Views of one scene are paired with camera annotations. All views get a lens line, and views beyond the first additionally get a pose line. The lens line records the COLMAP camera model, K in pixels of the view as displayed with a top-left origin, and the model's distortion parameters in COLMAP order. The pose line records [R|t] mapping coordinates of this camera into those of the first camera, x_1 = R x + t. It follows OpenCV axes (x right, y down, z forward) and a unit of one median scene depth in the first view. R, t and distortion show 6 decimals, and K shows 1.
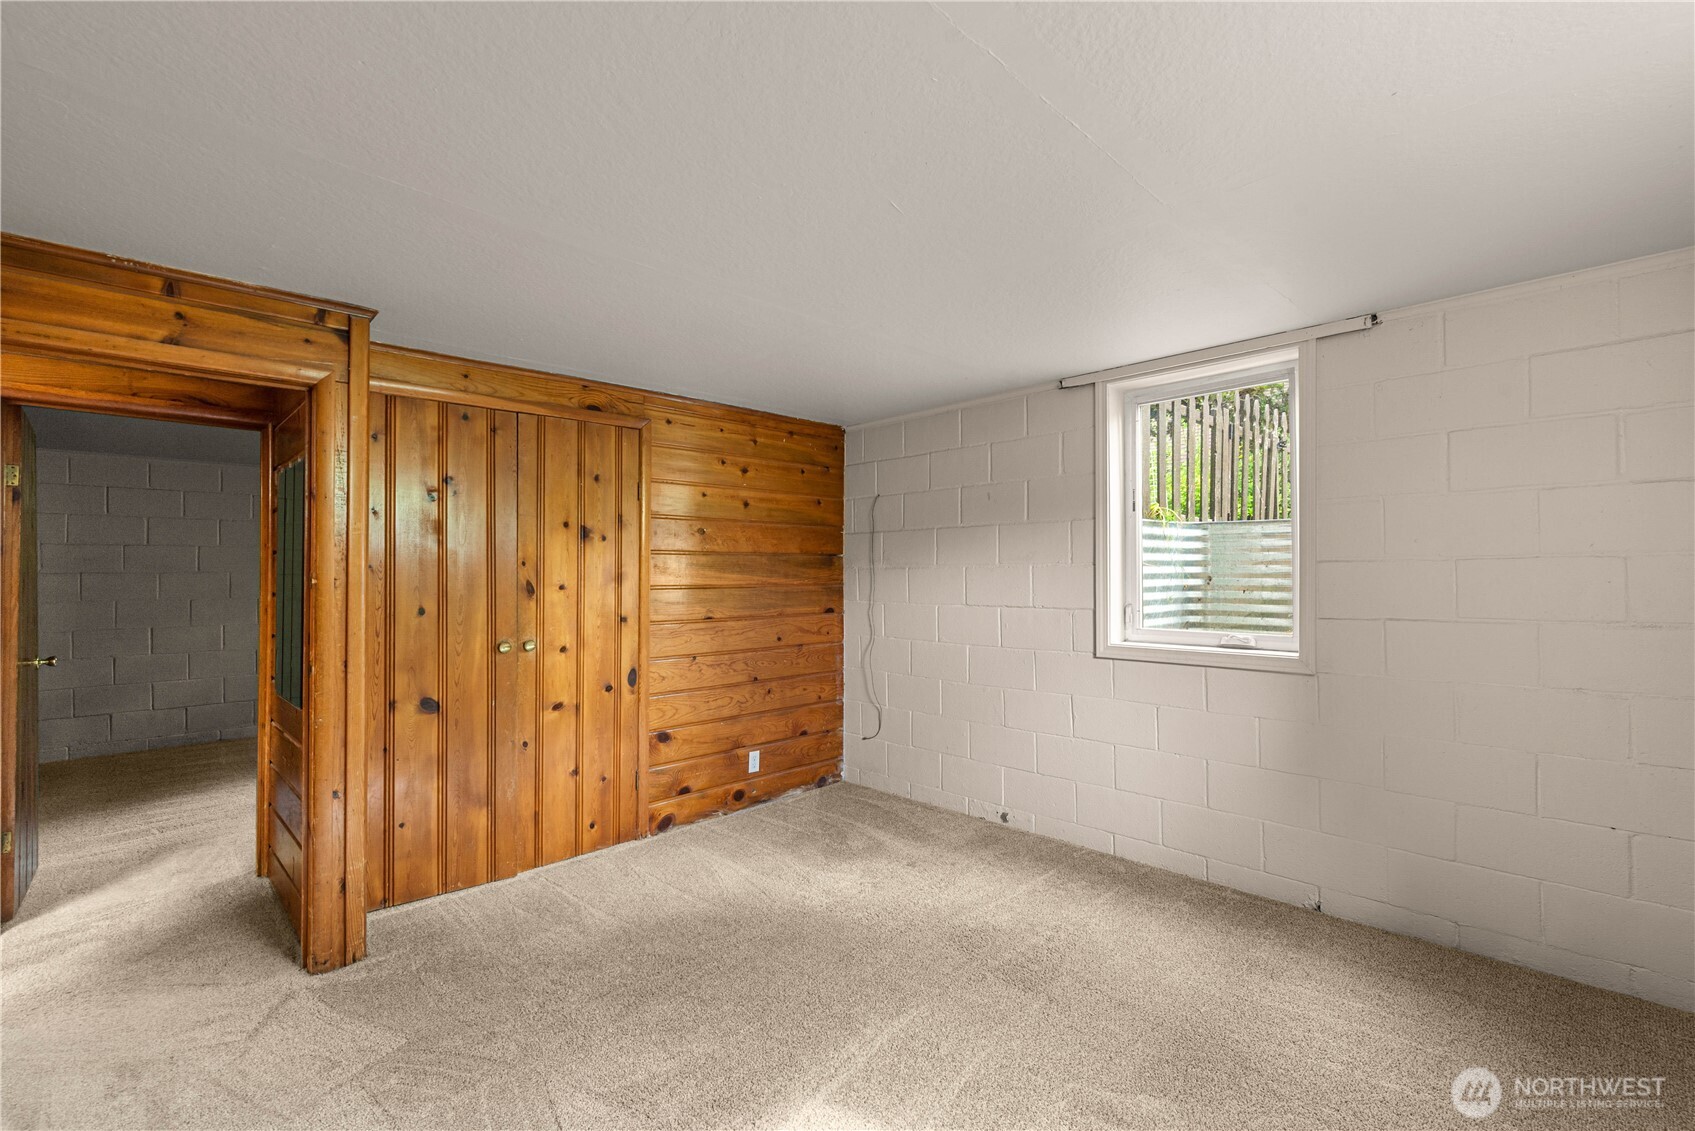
lens RADIAL K [[754.3, 0, 856.3], [0, 754.3, 571.2], [0, 0, 1]] dist [0.001425, 0.000359]
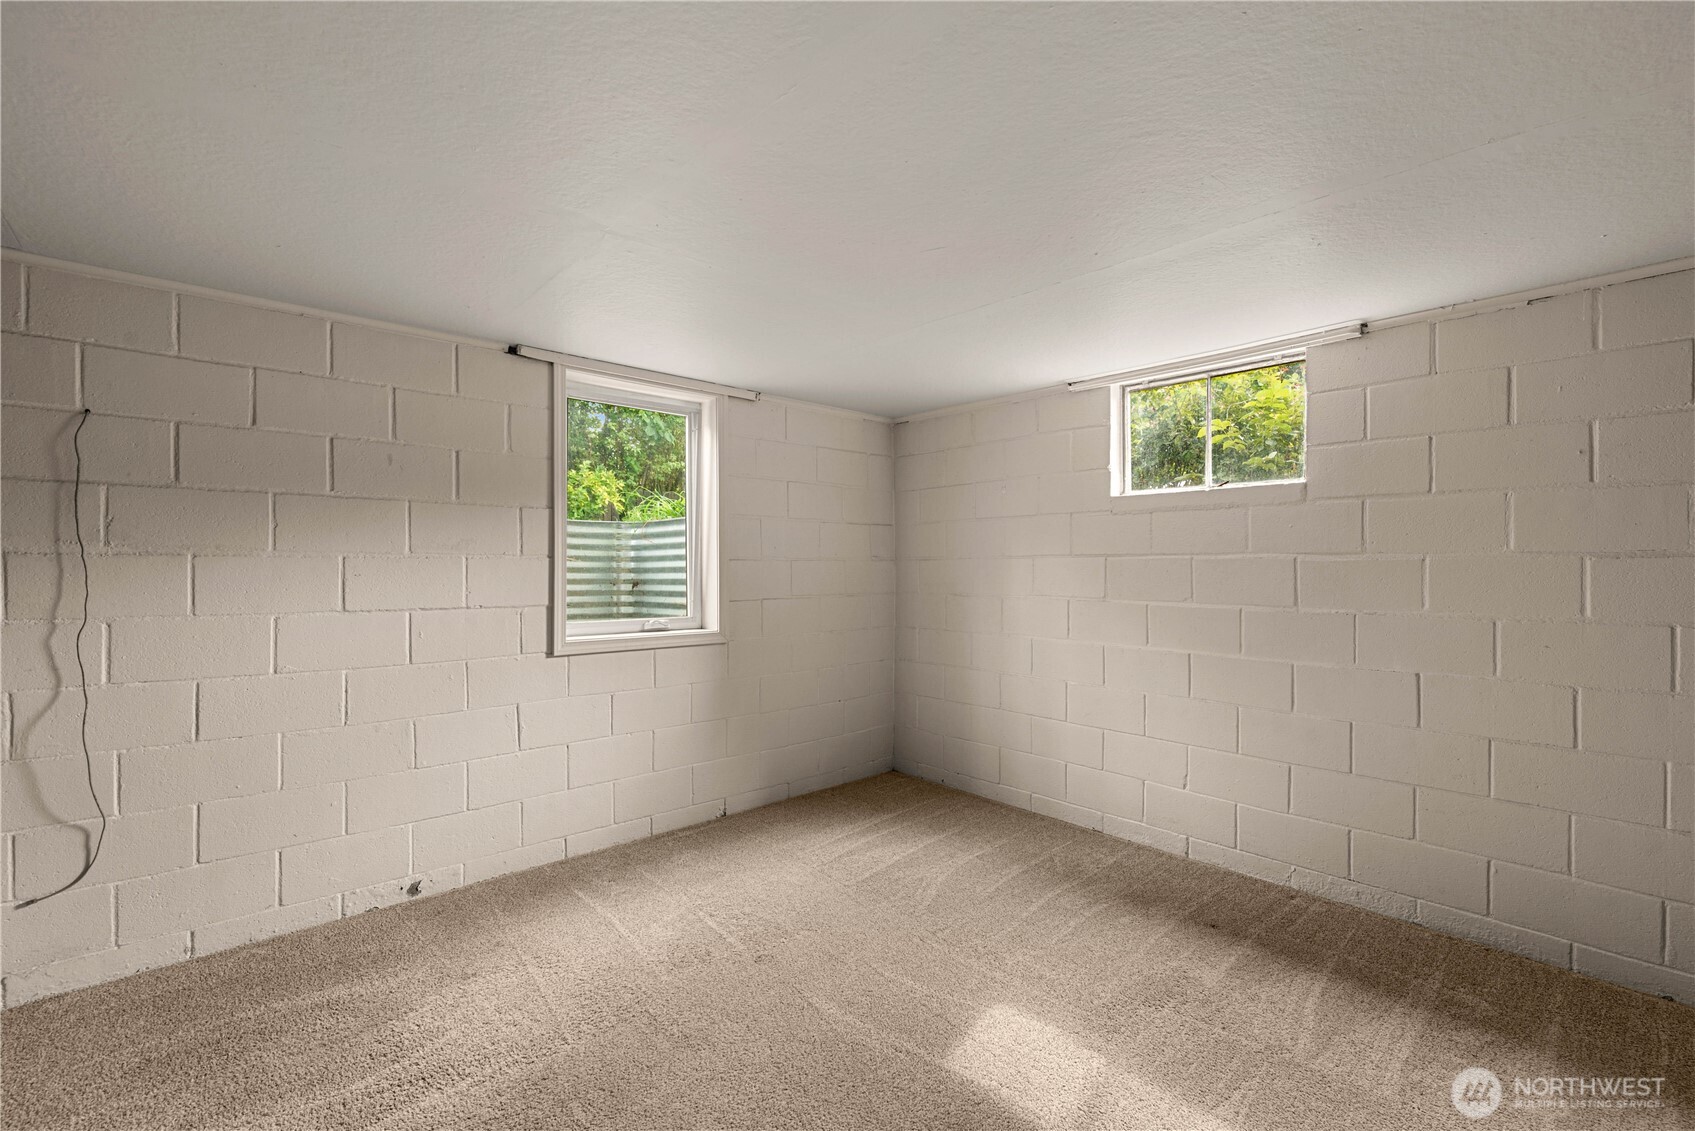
lens RADIAL K [[754.3, 0, 856.3], [0, 754.3, 571.2], [0, 0, 1]] dist [0.001425, 0.000359]
pose [[0.023717, -0.001891, 0.999717, -0.603636], [-0.009695, 0.999951, 0.002122, 0.002311], [-0.999672, -0.009742, 0.023698, 0.597427]]
